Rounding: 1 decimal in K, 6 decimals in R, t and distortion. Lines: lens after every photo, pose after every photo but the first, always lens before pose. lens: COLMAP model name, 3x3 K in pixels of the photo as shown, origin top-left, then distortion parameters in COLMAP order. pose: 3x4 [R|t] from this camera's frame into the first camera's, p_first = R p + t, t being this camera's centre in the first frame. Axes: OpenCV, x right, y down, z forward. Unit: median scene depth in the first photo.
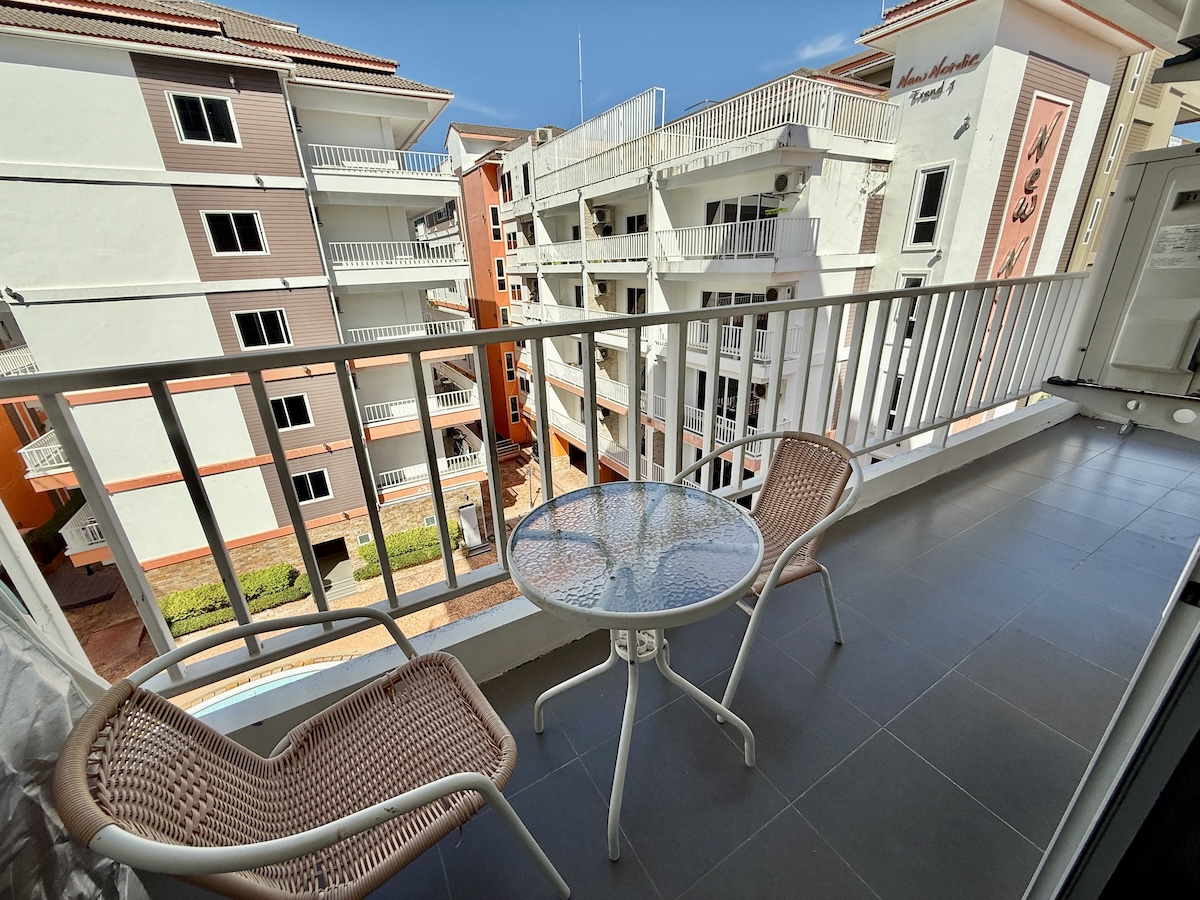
lens RADIAL K [[481.5, 0, 597.1], [0, 481.5, 448.2], [0, 0, 1]] dist [-0.000976, -0.000474]
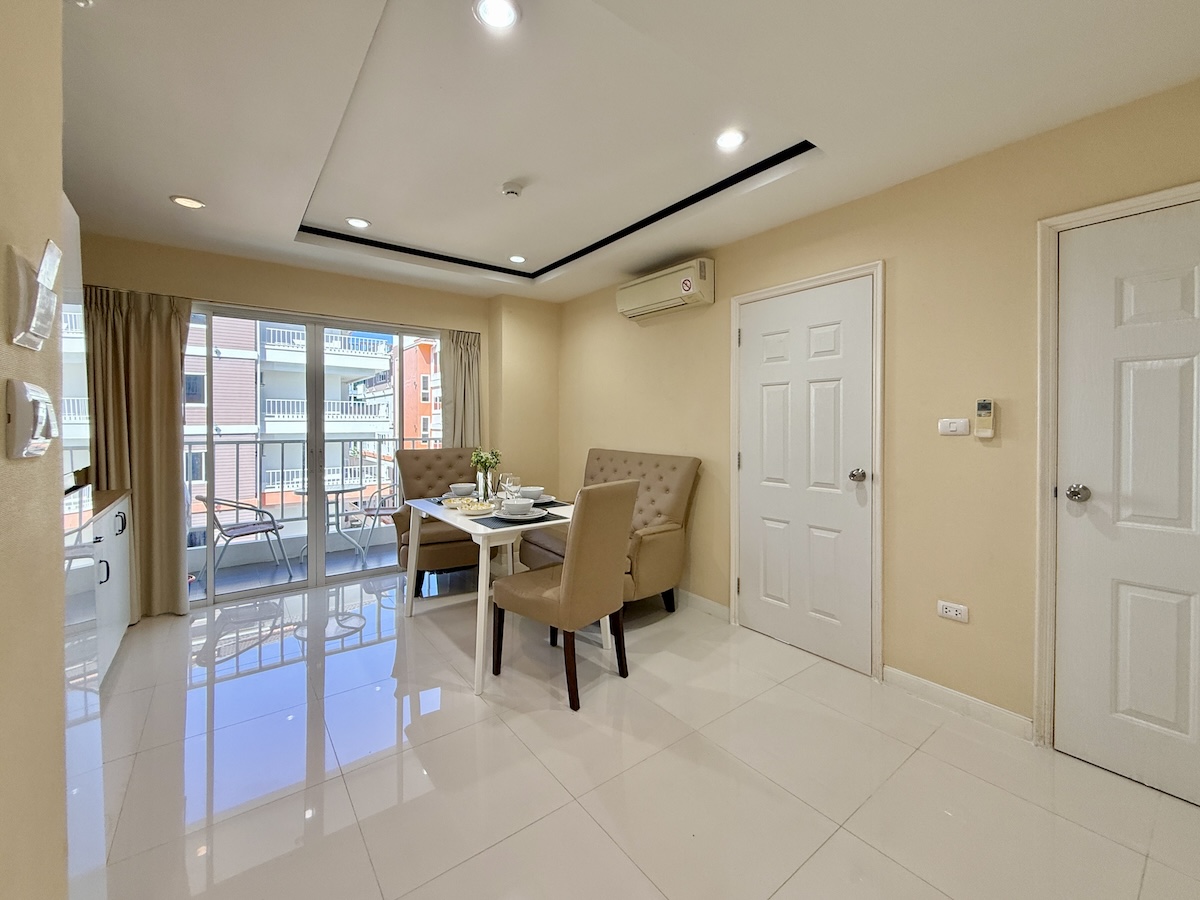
lens RADIAL K [[481.5, 0, 602.9], [0, 481.5, 423.1], [0, 0, 1]] dist [-0.000976, -0.000474]
pose [[0.989538, 0.035473, 0.139842, 0.090794], [0.017678, 0.932182, -0.361558, 0.064777], [-0.143184, 0.360248, 0.921803, -0.173270]]
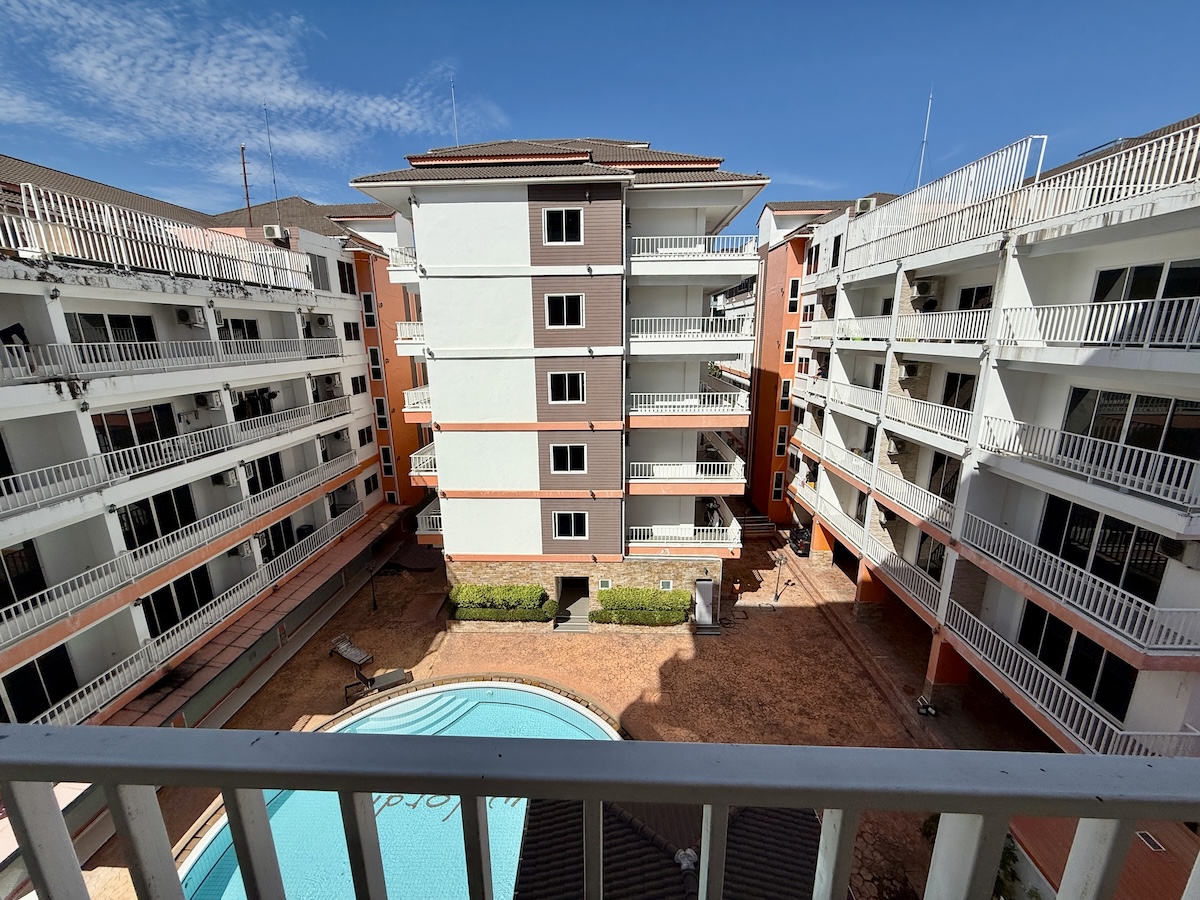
lens RADIAL K [[481.5, 0, 591.5], [0, 481.5, 451.0], [0, 0, 1]] dist [-0.000976, -0.000474]
pose [[0.838283, 0.152362, -0.523514, 0.004687], [-0.212909, 0.975405, -0.057045, -0.032618], [0.501947, 0.159281, 0.850105, 0.033988]]
